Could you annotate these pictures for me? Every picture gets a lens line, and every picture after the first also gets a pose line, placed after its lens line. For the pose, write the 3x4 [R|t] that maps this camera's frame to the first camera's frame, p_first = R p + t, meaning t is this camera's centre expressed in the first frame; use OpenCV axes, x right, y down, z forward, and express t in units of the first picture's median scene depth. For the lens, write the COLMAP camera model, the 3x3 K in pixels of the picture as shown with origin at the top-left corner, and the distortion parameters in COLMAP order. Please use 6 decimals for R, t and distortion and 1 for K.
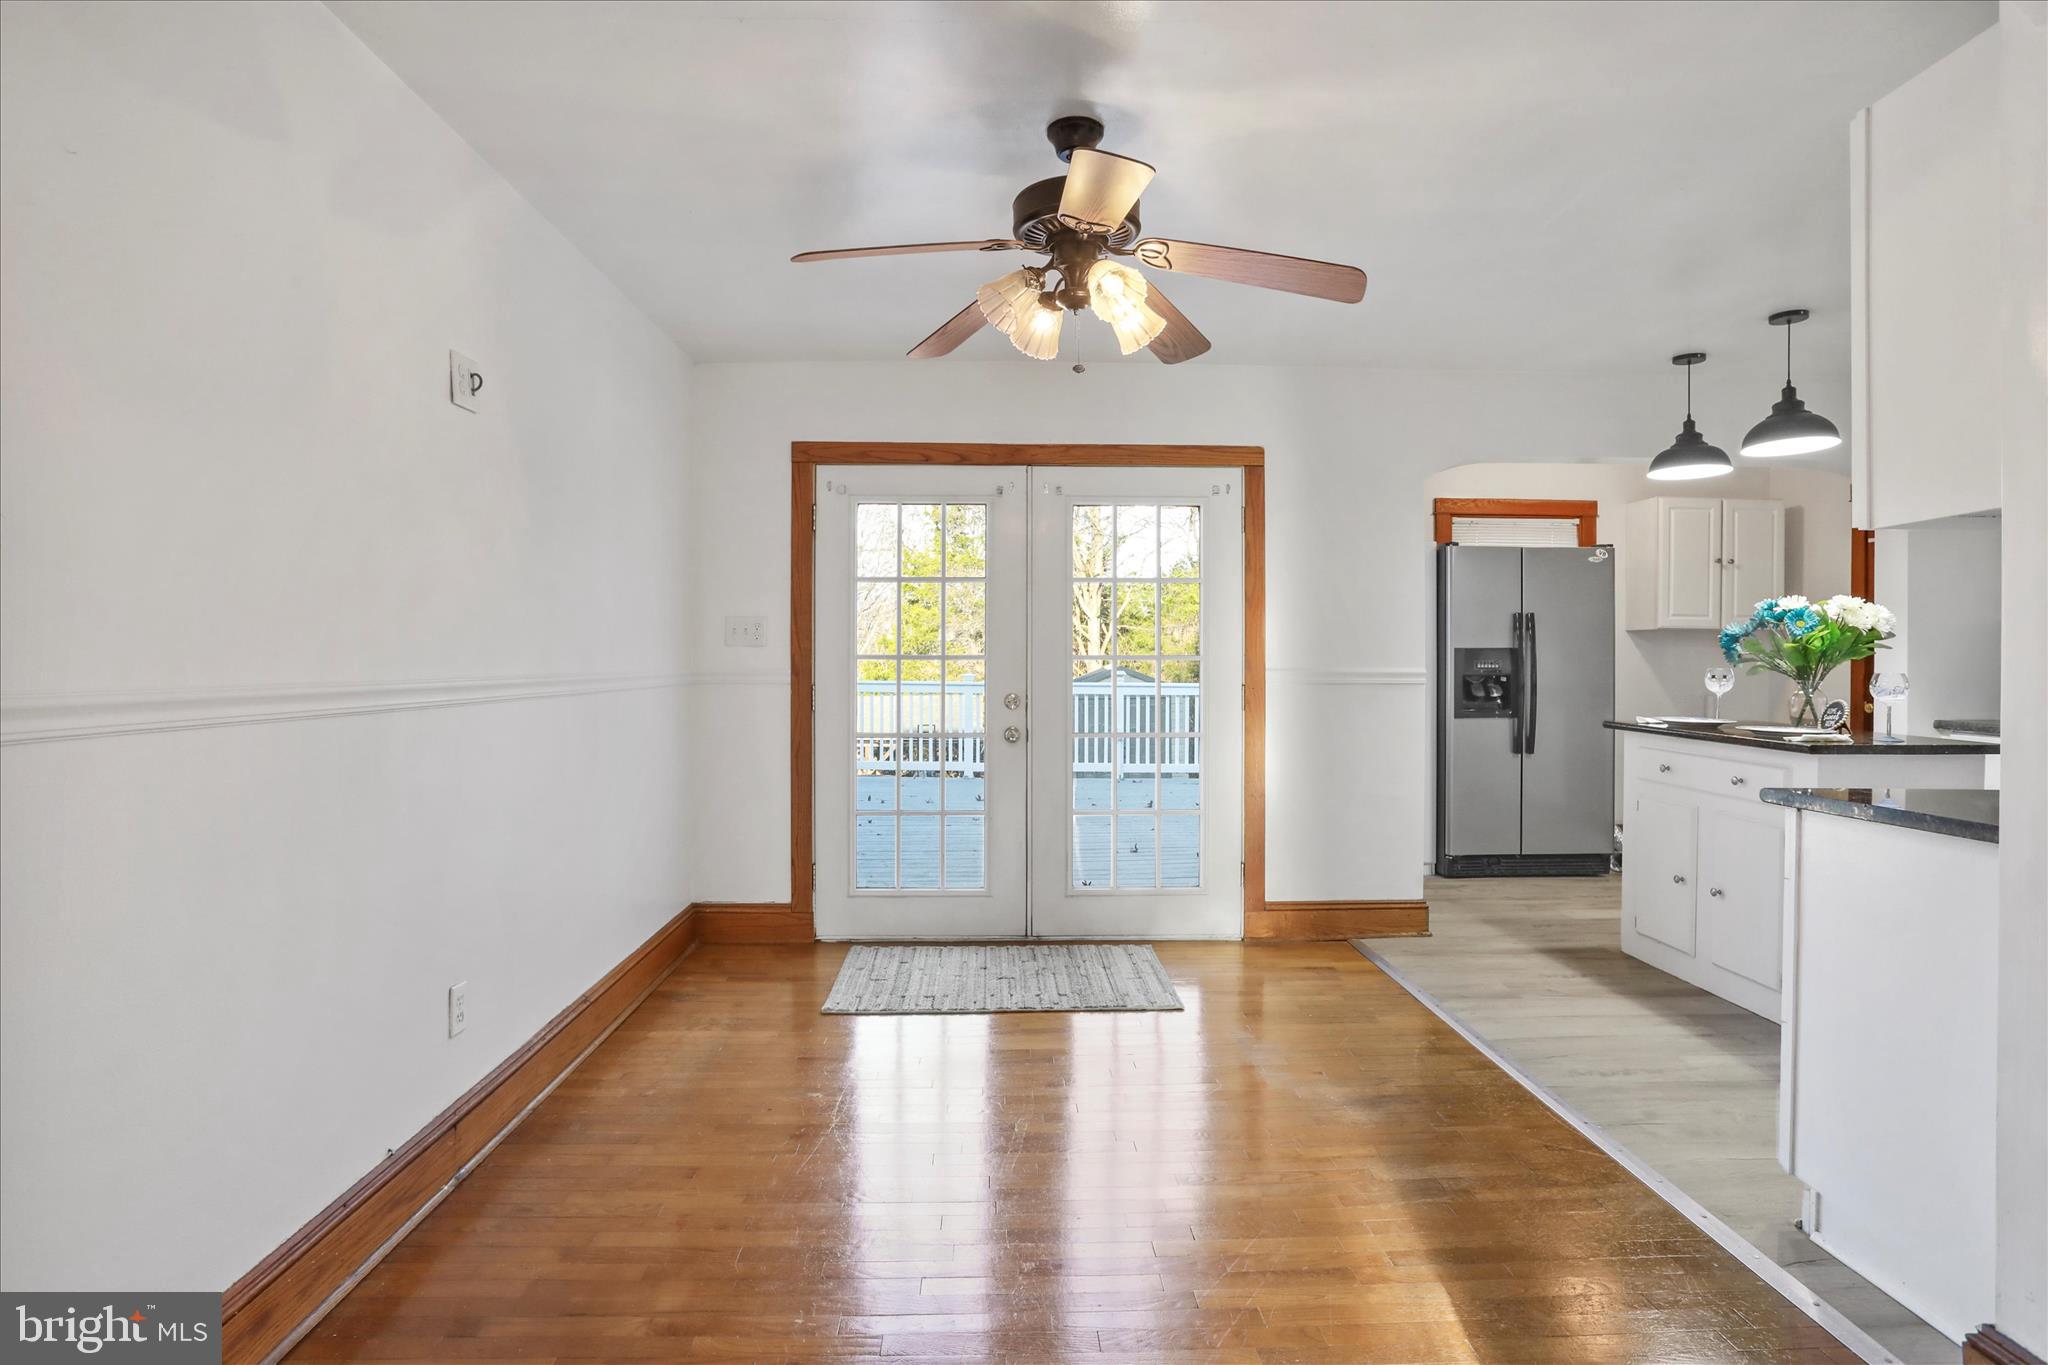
lens RADIAL K [[980.0, 0, 1021.9], [0, 980.0, 674.5], [0, 0, 1]] dist [-0.020464, 0.000458]
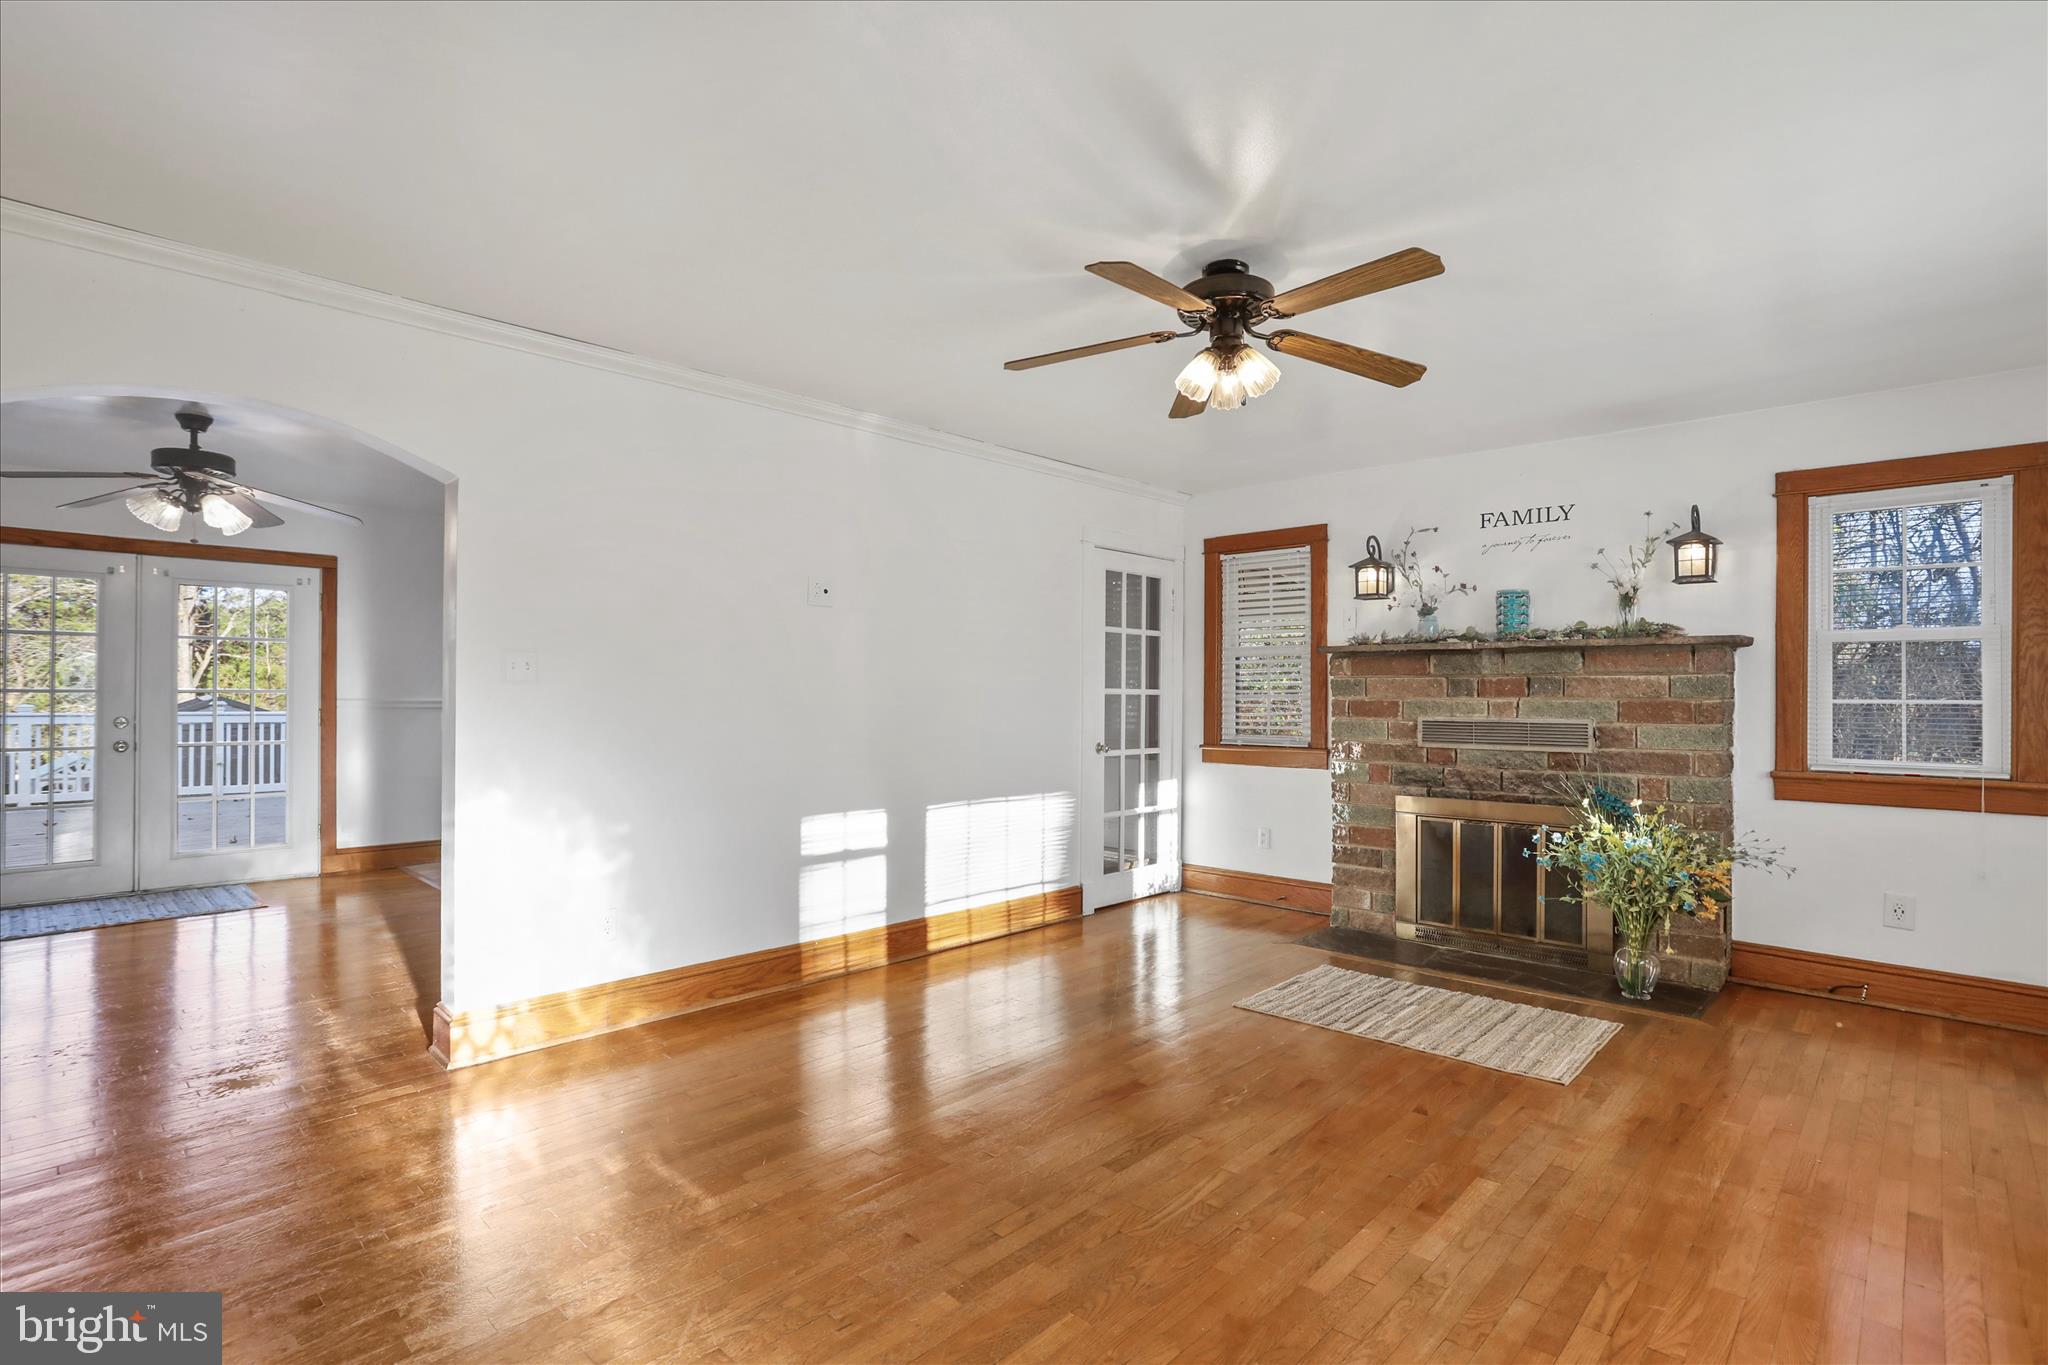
lens RADIAL K [[980.0, 0, 1019.8], [0, 980.0, 690.7], [0, 0, 1]] dist [-0.020464, 0.000458]
pose [[0.703110, 0.008425, 0.711032, -0.083249], [0.003533, 0.999876, -0.015341, 0.008756], [-0.711073, 0.013299, 0.702993, -0.838734]]
